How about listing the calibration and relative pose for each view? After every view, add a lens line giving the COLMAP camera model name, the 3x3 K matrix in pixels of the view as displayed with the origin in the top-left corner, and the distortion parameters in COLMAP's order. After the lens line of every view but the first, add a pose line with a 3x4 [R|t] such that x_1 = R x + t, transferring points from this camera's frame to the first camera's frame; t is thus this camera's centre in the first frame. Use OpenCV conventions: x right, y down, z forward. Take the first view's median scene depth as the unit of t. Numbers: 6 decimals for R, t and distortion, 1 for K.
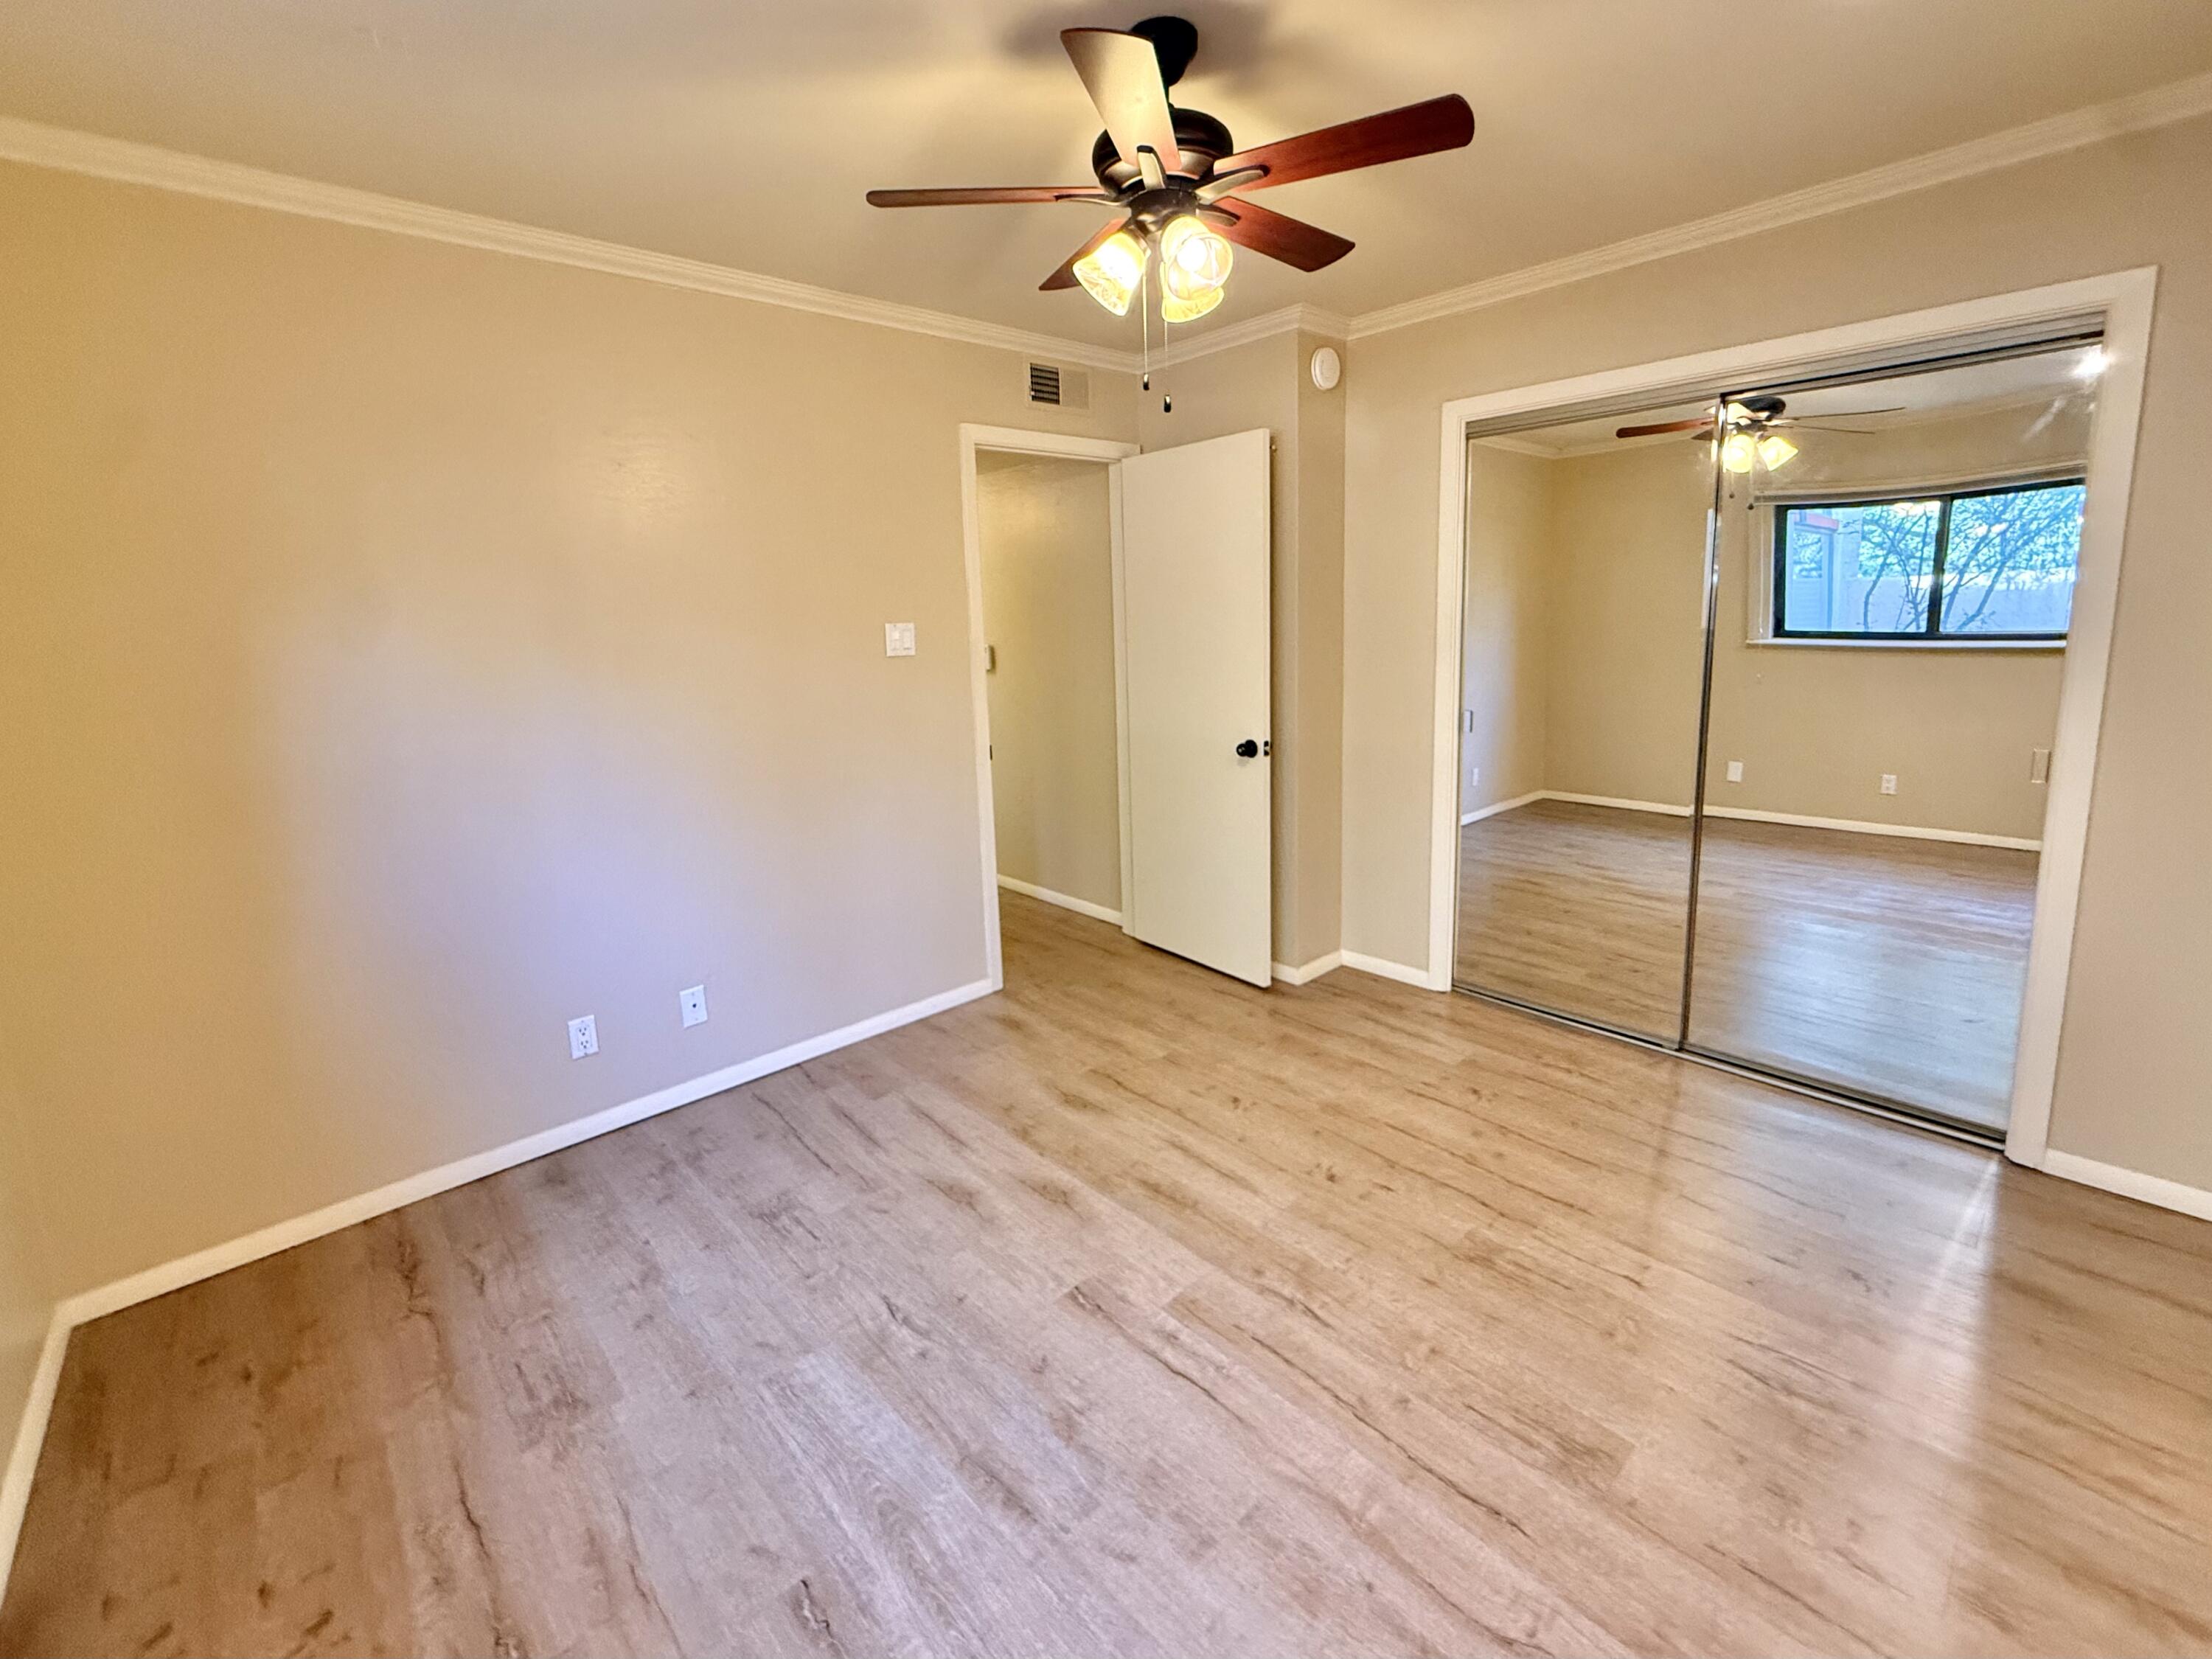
lens RADIAL K [[956.9, 0, 1105.6], [0, 956.9, 828.0], [0, 0, 1]] dist [-0.000799, -0.000160]
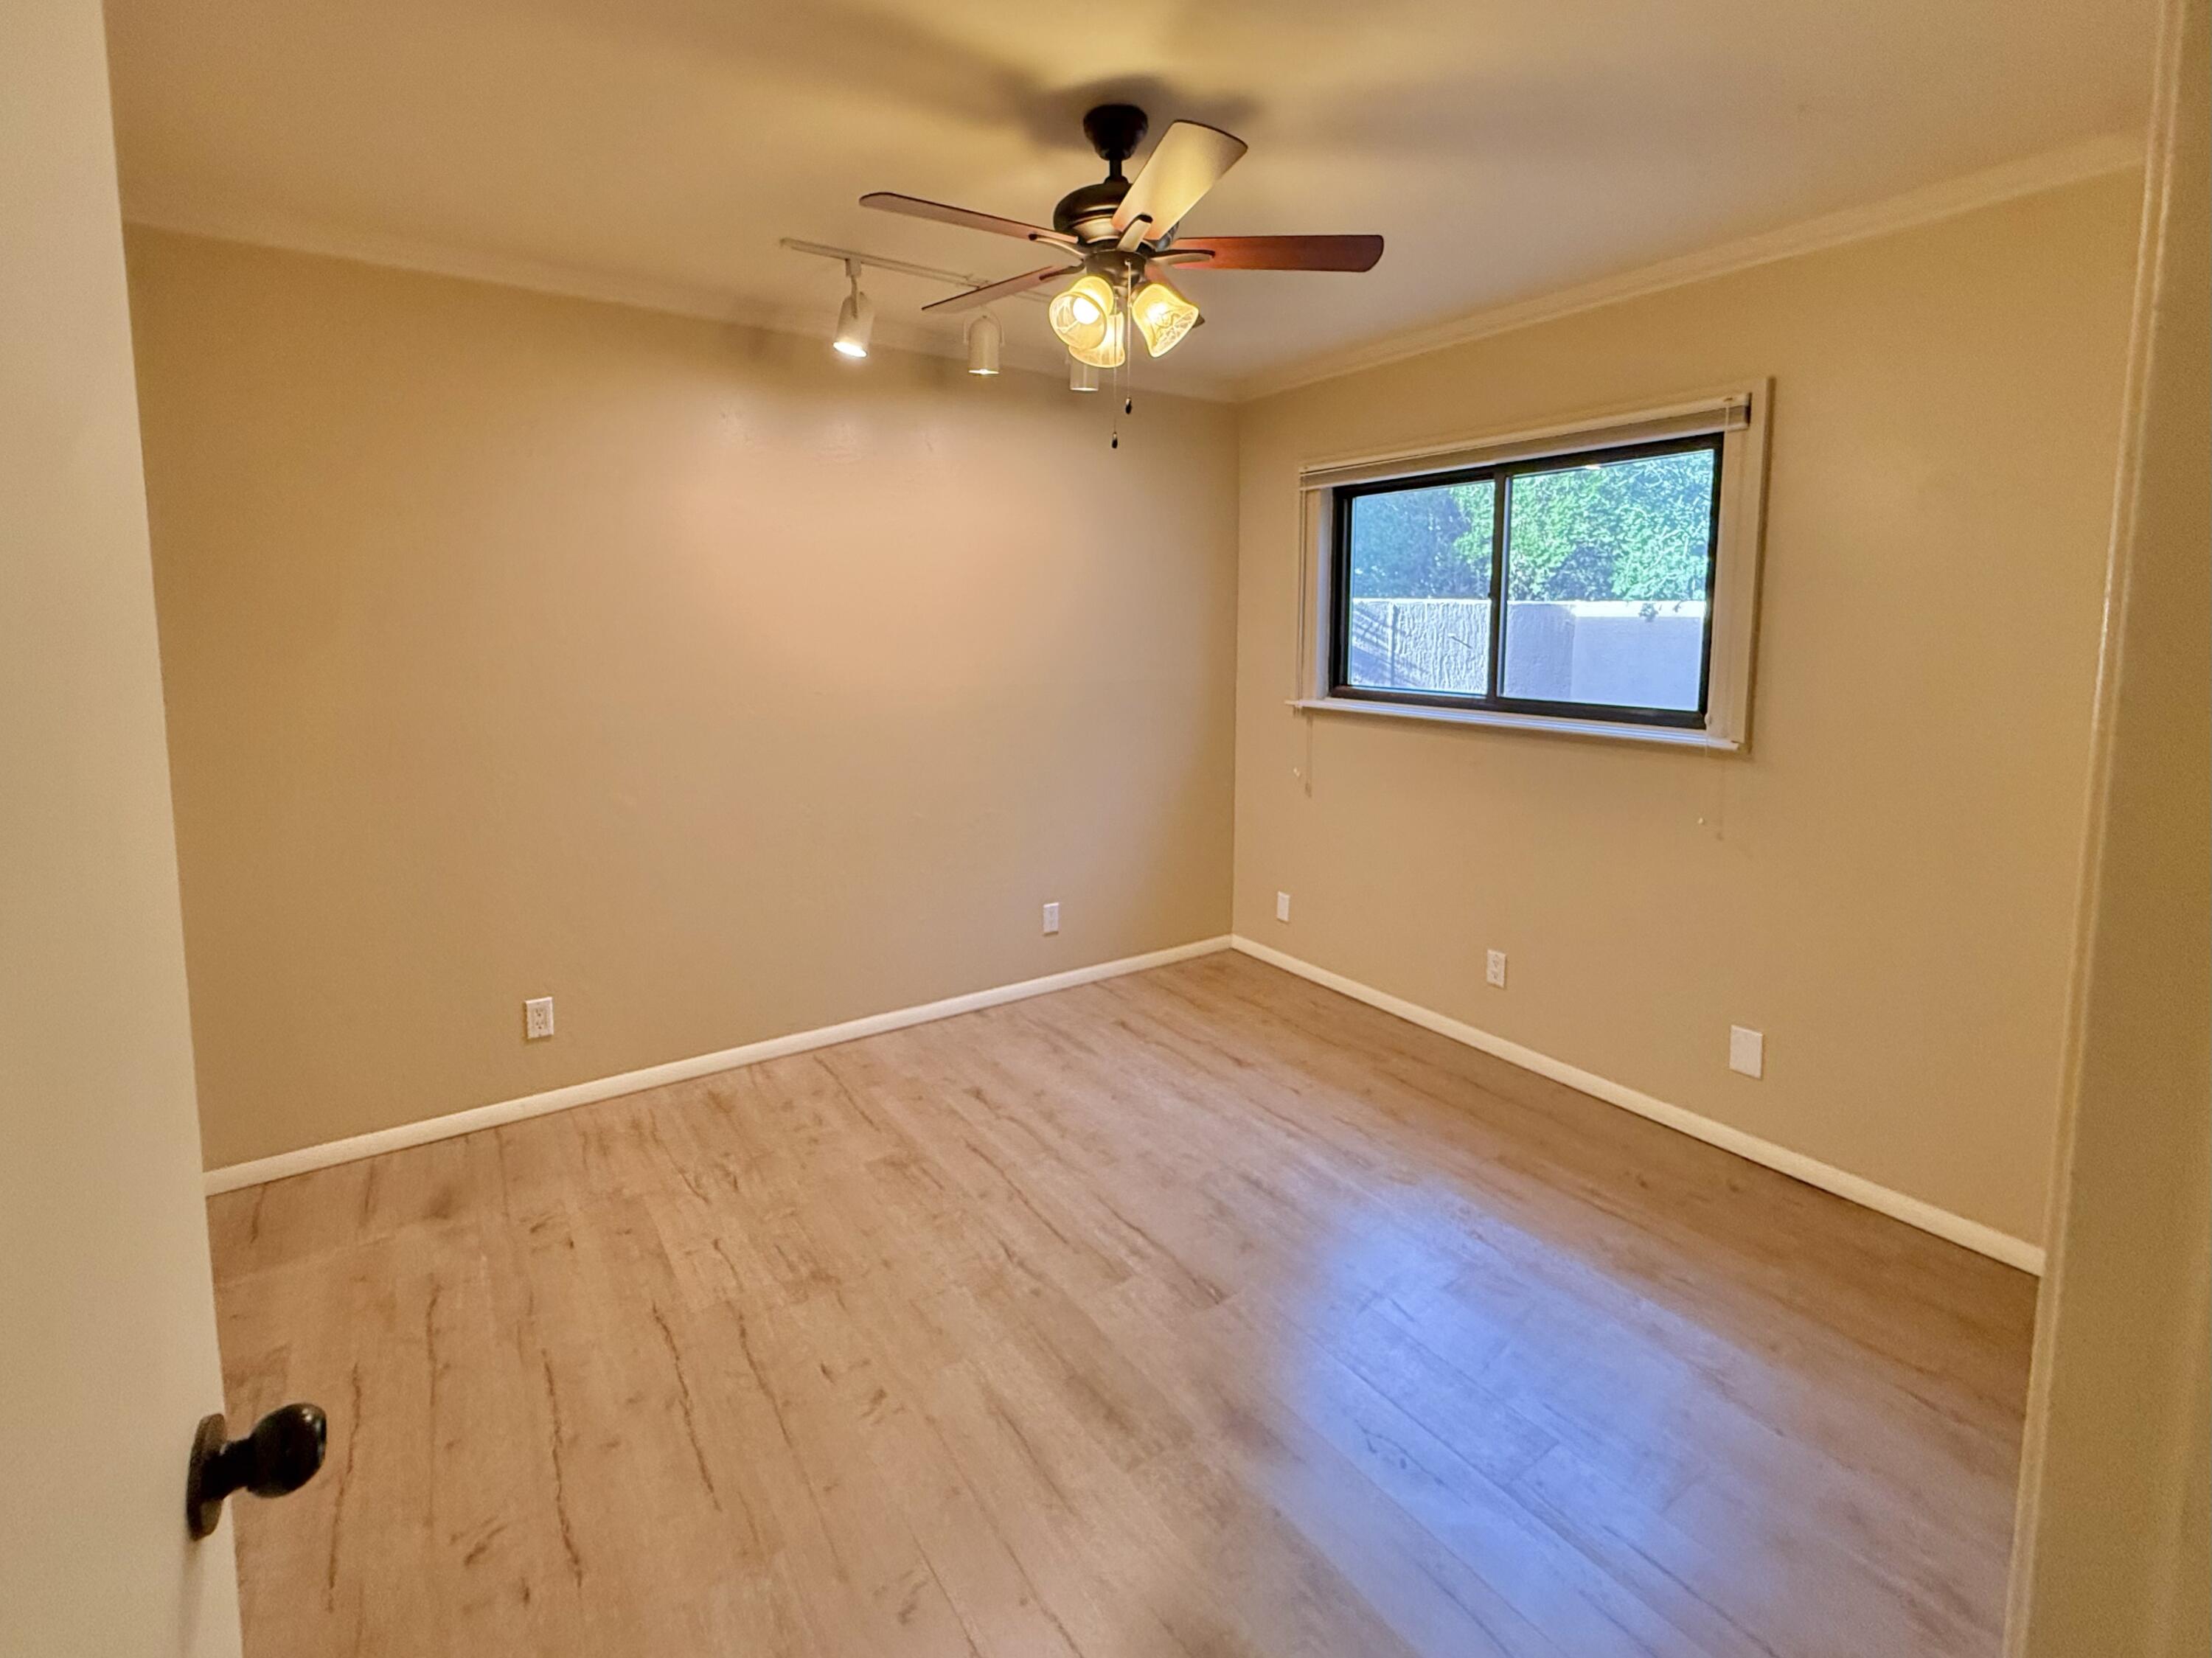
lens RADIAL K [[956.8, 0, 1106.9], [0, 956.8, 829.8], [0, 0, 1]] dist [-0.000799, -0.000160]
pose [[-0.991119, 0.004605, 0.132896, -0.053661], [0.060427, 0.905851, 0.419265, -0.417098], [-0.118453, 0.423572, -0.898084, 1.782994]]
